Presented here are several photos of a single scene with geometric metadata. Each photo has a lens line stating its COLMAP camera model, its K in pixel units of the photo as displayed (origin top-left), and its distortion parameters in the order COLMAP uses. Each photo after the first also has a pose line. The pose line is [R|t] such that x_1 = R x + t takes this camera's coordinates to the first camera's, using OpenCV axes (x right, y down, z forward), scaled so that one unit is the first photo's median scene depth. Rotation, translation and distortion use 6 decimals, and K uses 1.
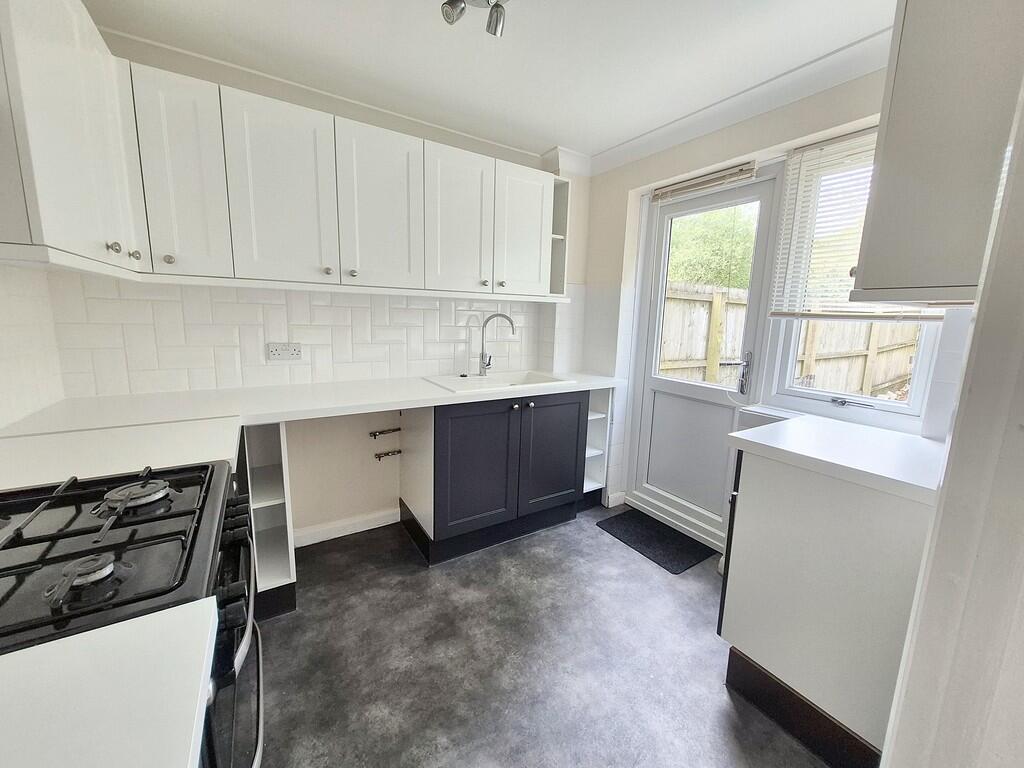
lens RADIAL K [[398.2, 0, 520.2], [0, 398.2, 377.7], [0, 0, 1]] dist [0.009007, -0.003810]
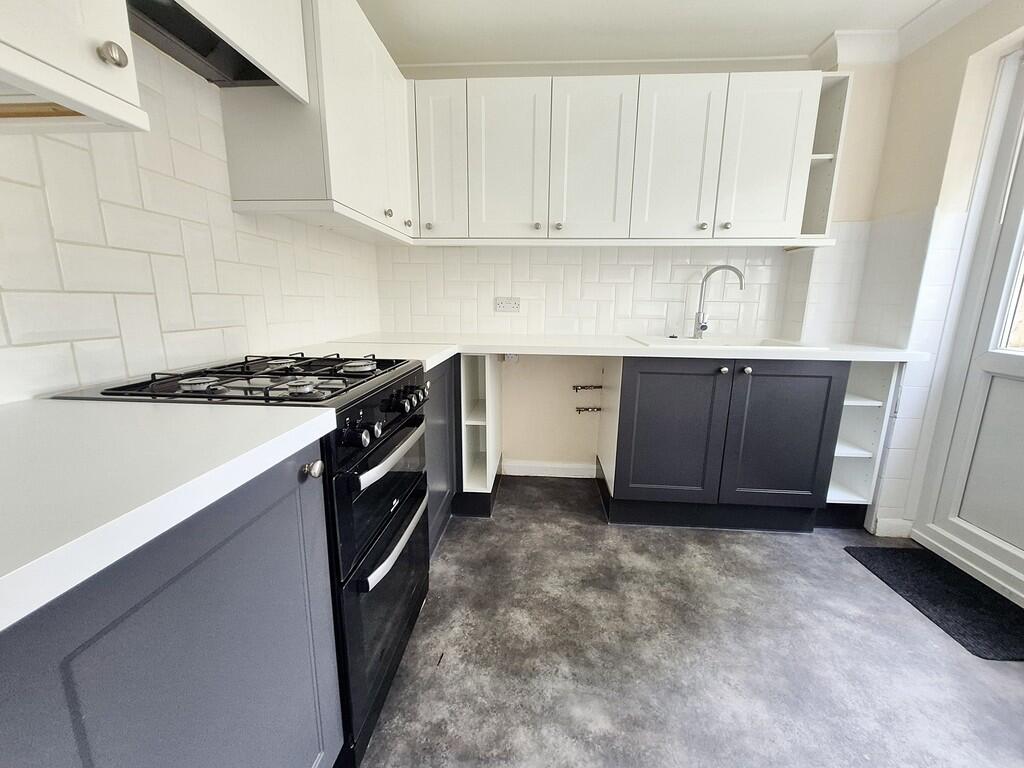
lens RADIAL K [[398.2, 0, 520.2], [0, 398.2, 377.7], [0, 0, 1]] dist [0.009007, -0.003810]
pose [[0.807575, 0.091690, -0.582594, 0.136787], [-0.078717, 0.995760, 0.047600, 0.086235], [0.584488, 0.007419, 0.811368, 0.072290]]
